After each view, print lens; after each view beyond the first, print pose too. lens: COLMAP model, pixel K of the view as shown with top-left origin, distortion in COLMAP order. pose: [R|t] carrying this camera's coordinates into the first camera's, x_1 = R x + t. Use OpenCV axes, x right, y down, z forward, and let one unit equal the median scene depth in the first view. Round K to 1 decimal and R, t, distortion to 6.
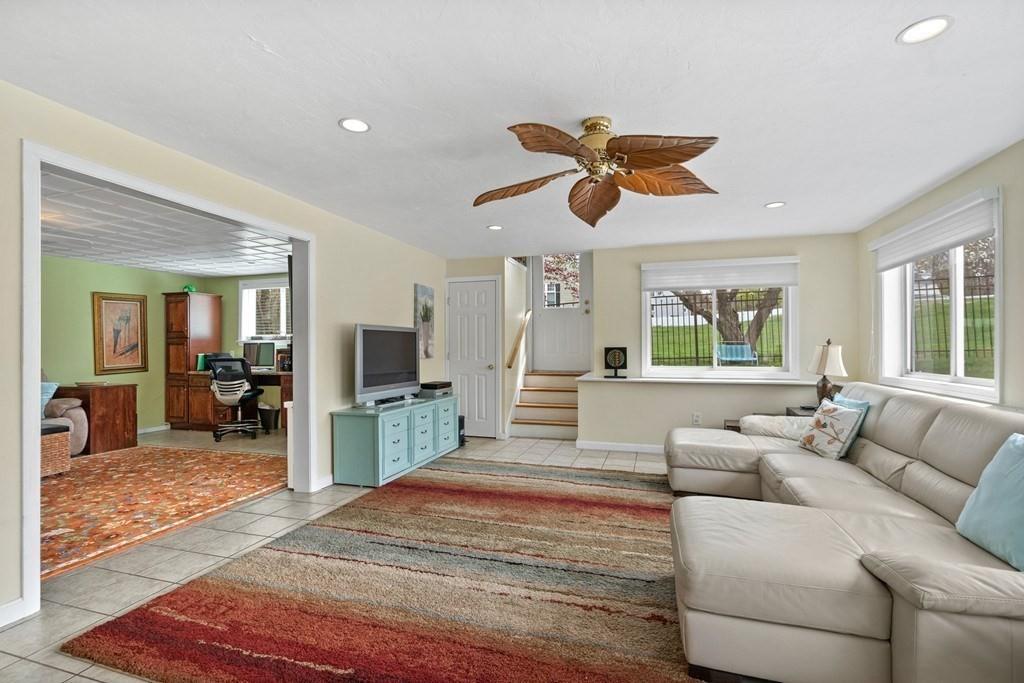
lens RADIAL K [[462.3, 0, 488.1], [0, 462.3, 344.4], [0, 0, 1]] dist [-0.000634, -0.000097]
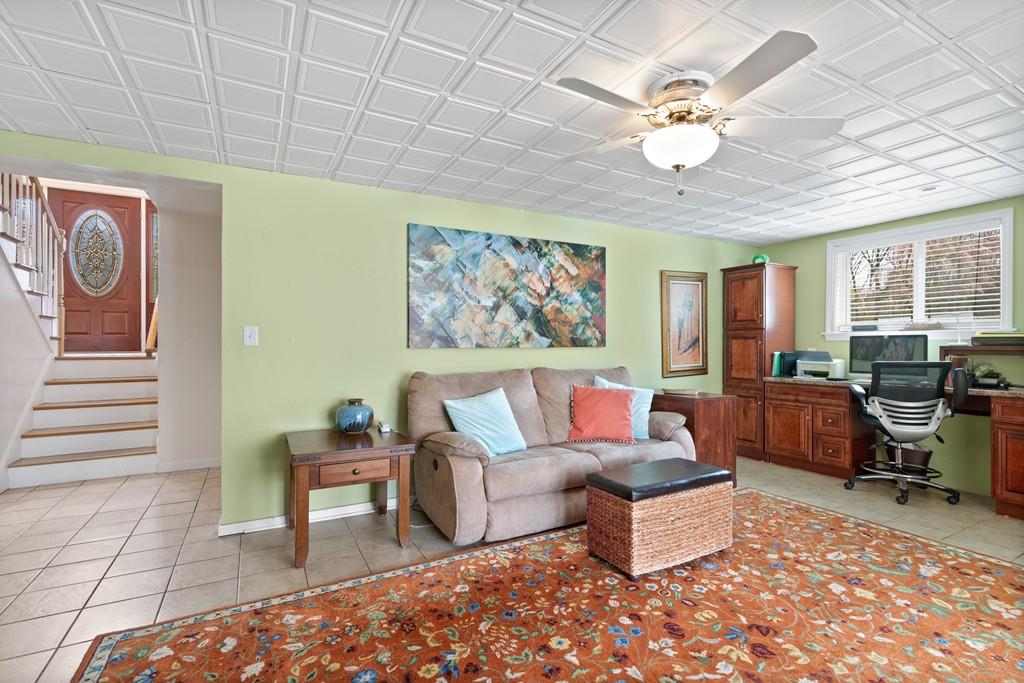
lens RADIAL K [[467.2, 0, 512.0], [0, 467.2, 341.5], [0, 0, 1]] dist [0.001515, 0.000393]
pose [[0.744515, 0.003134, -0.667599, -0.471693], [-0.000736, 0.999992, 0.003874, 0.002612], [0.667606, -0.002393, 0.744511, 0.229423]]
